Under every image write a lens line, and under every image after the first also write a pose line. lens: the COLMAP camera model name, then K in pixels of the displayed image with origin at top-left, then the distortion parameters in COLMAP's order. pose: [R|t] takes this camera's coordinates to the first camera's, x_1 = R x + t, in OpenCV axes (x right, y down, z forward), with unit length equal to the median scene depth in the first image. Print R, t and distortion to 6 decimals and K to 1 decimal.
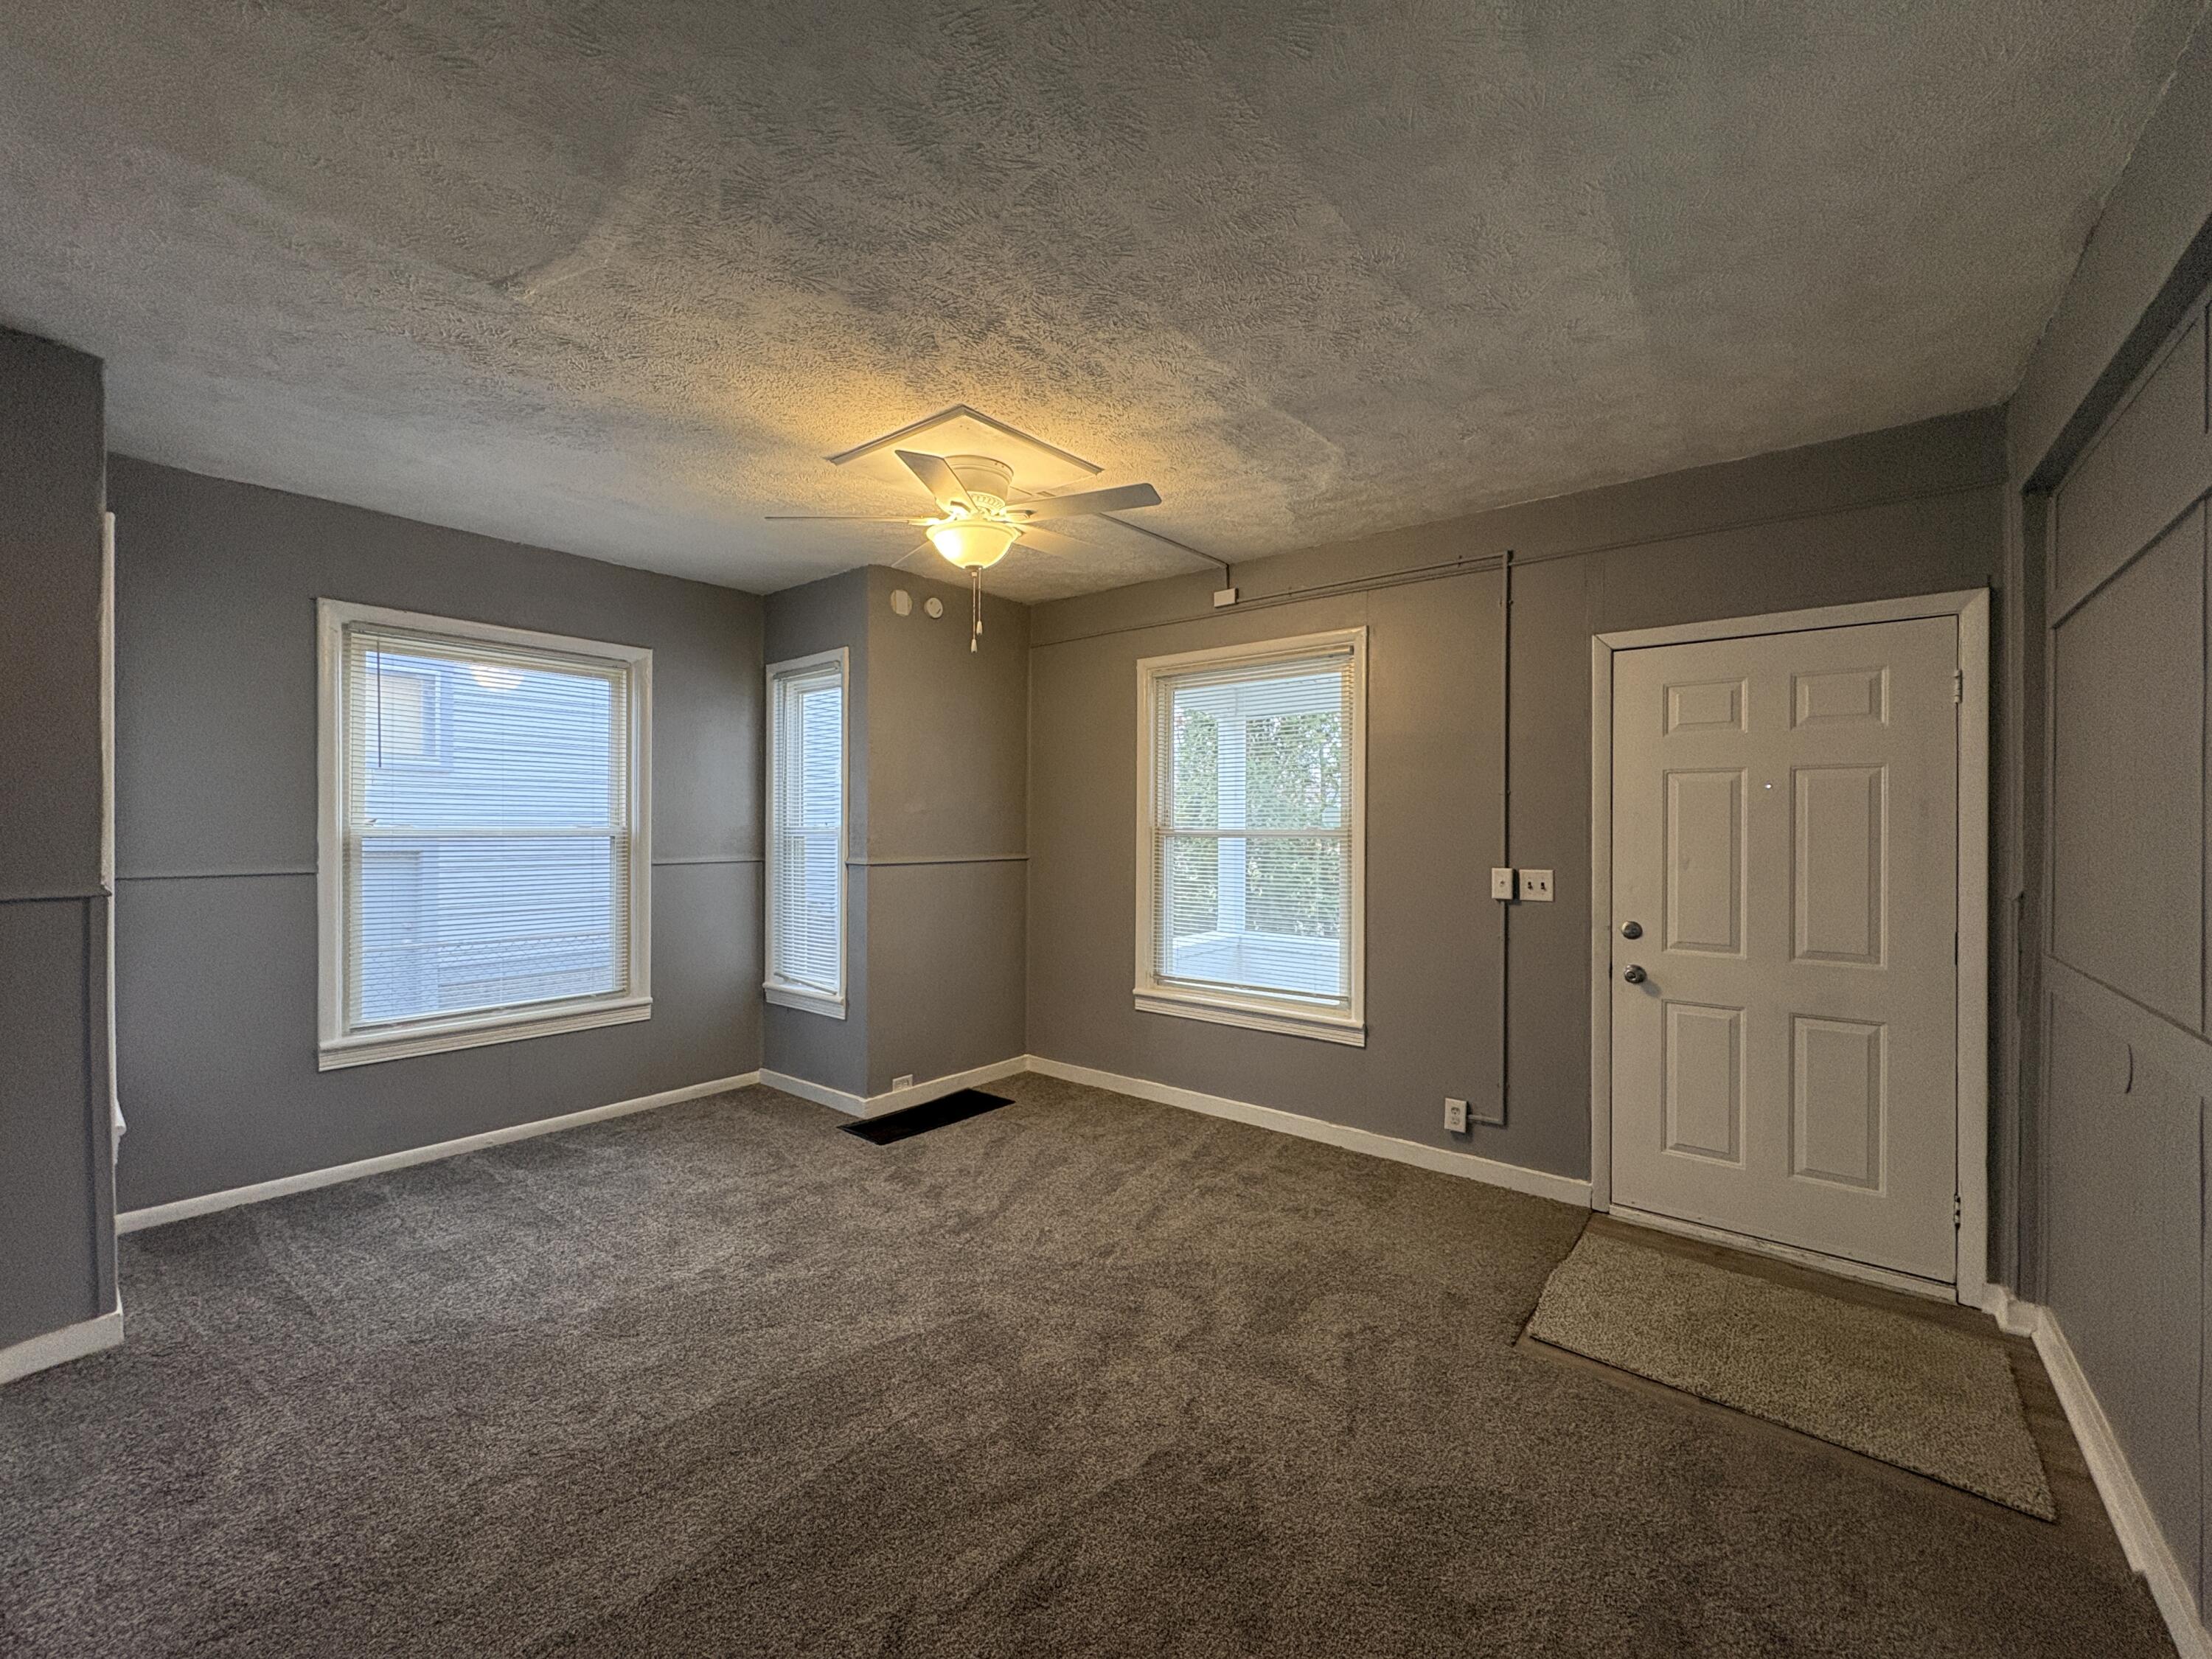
lens RADIAL K [[880.1, 0, 1106.0], [0, 880.1, 829.5], [0, 0, 1]] dist [-0.000625, 0.000086]
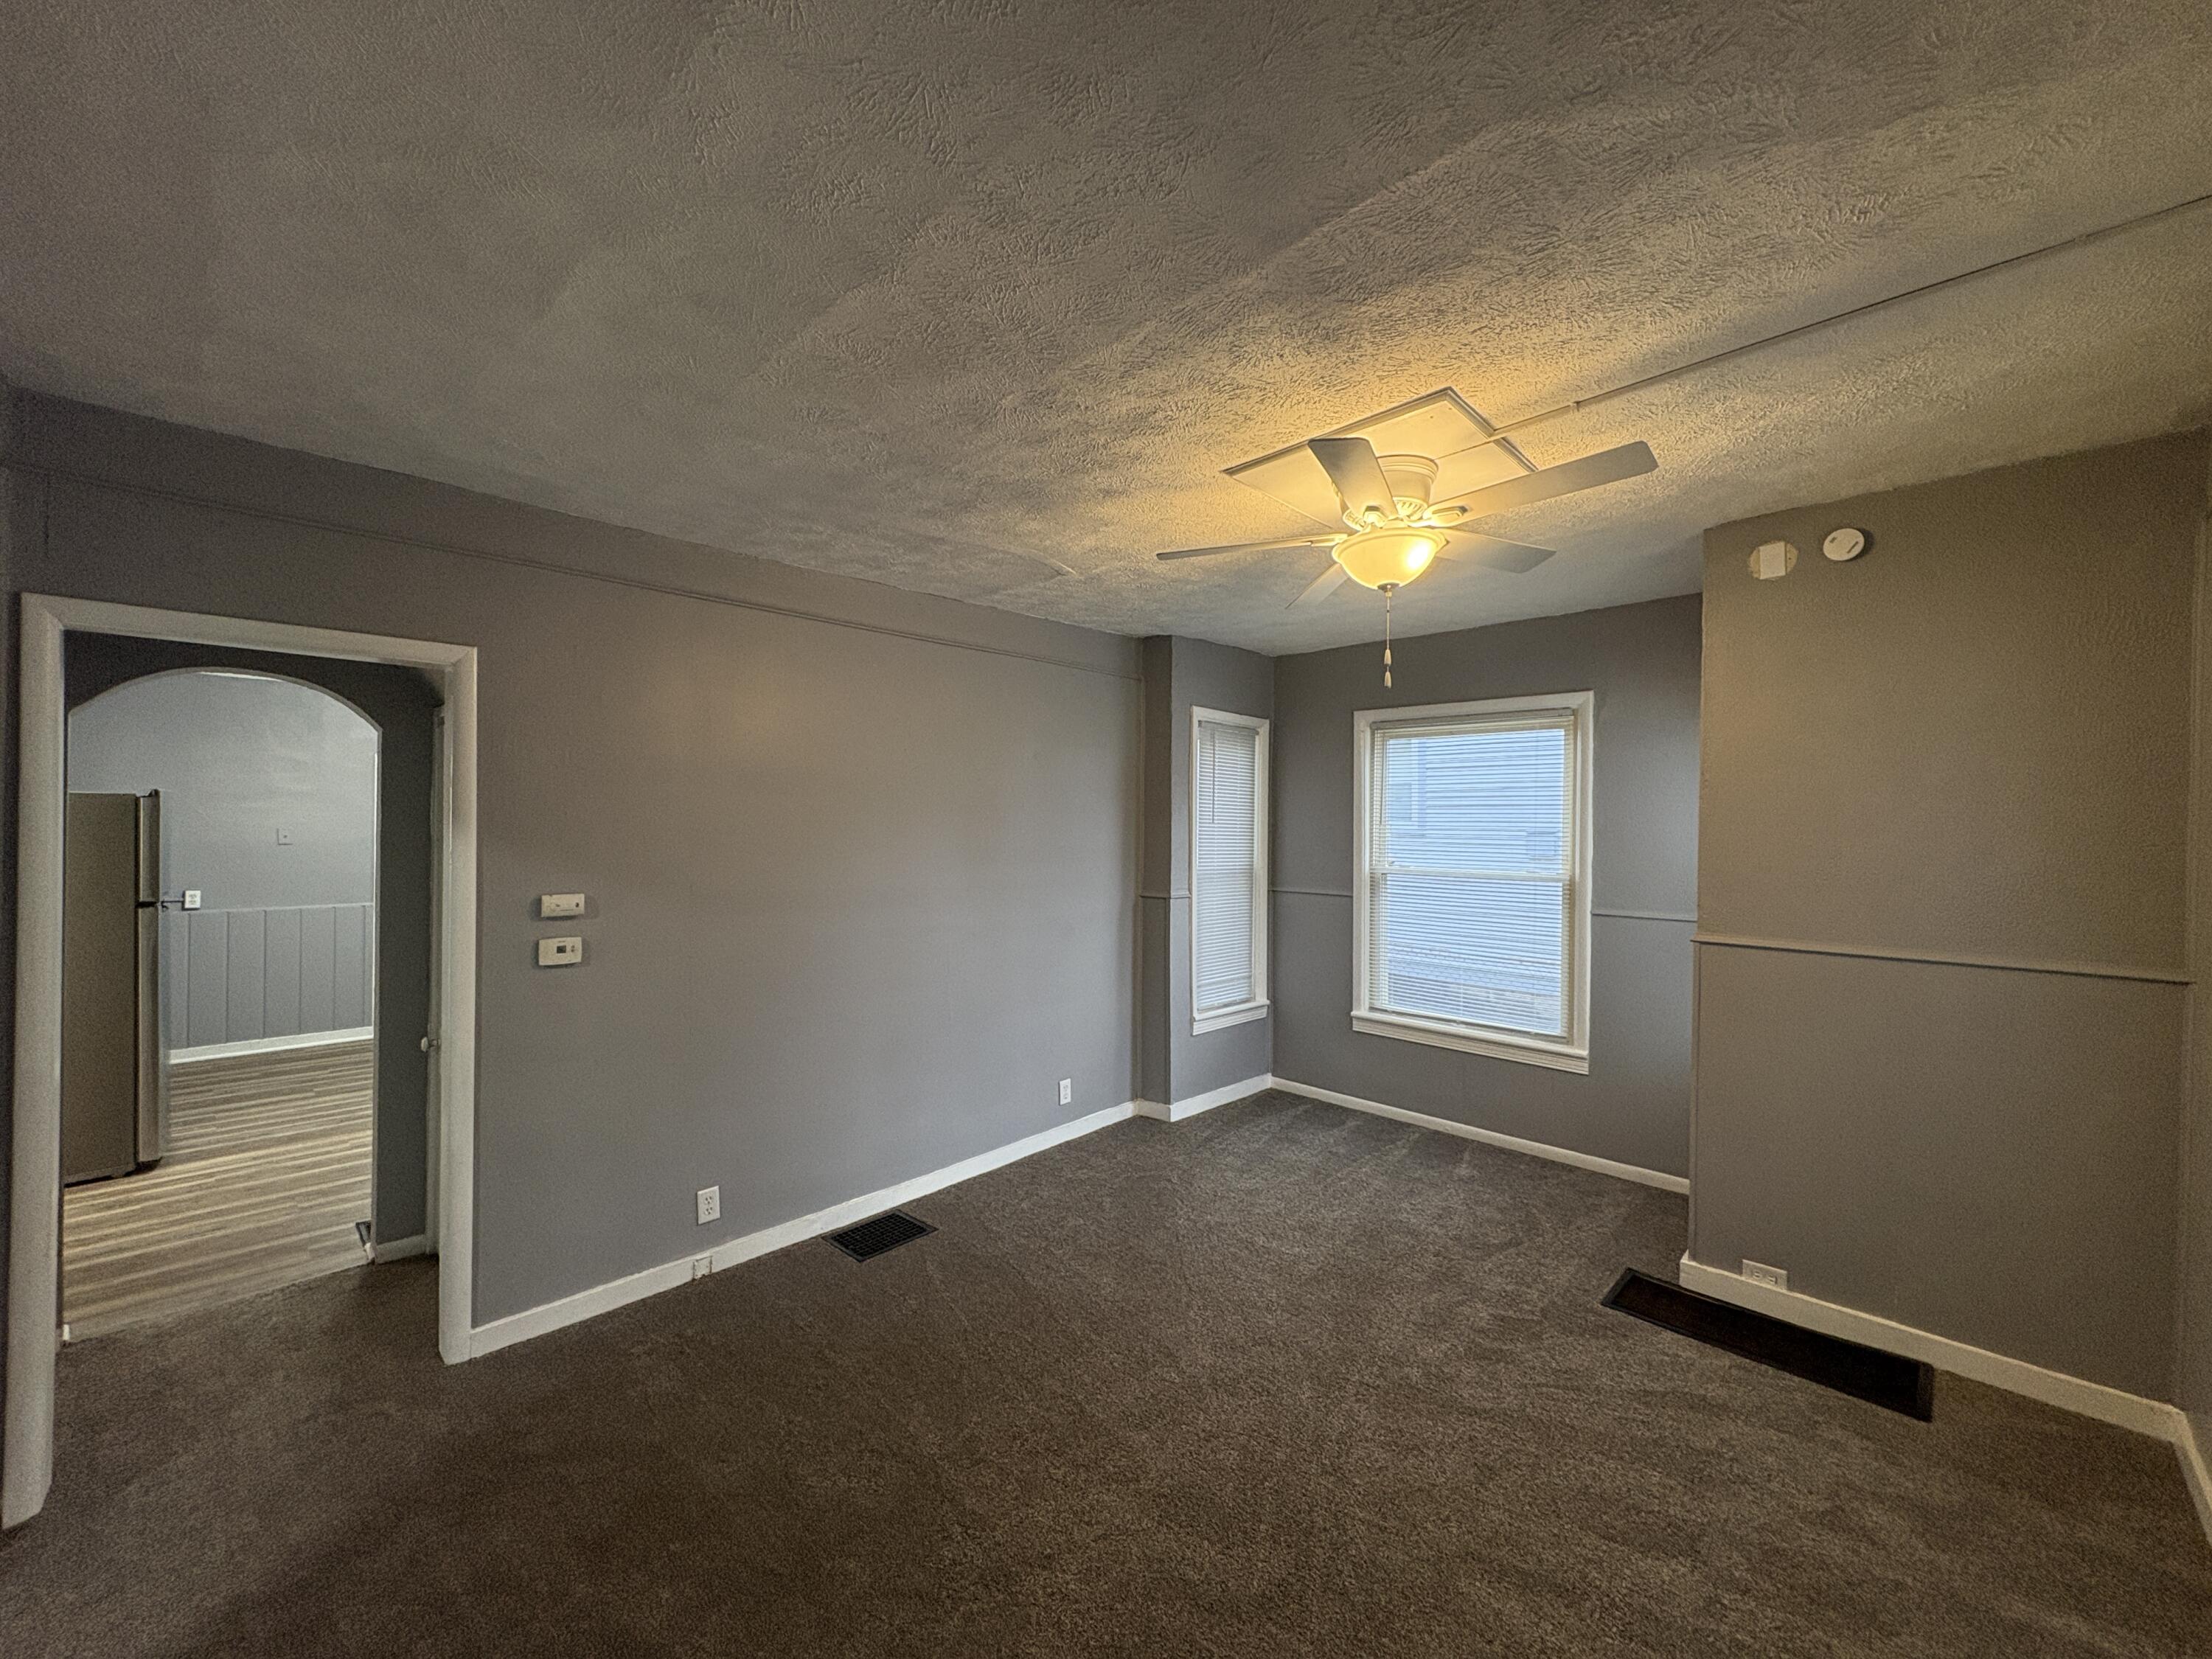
lens RADIAL K [[880.1, 0, 1106.0], [0, 880.1, 829.5], [0, 0, 1]] dist [-0.000625, 0.000086]
pose [[-0.084541, -0.004424, -0.996410, 0.542582], [-0.020467, 0.999787, -0.002702, -0.043811], [0.996210, 0.020165, -0.084613, 0.619979]]
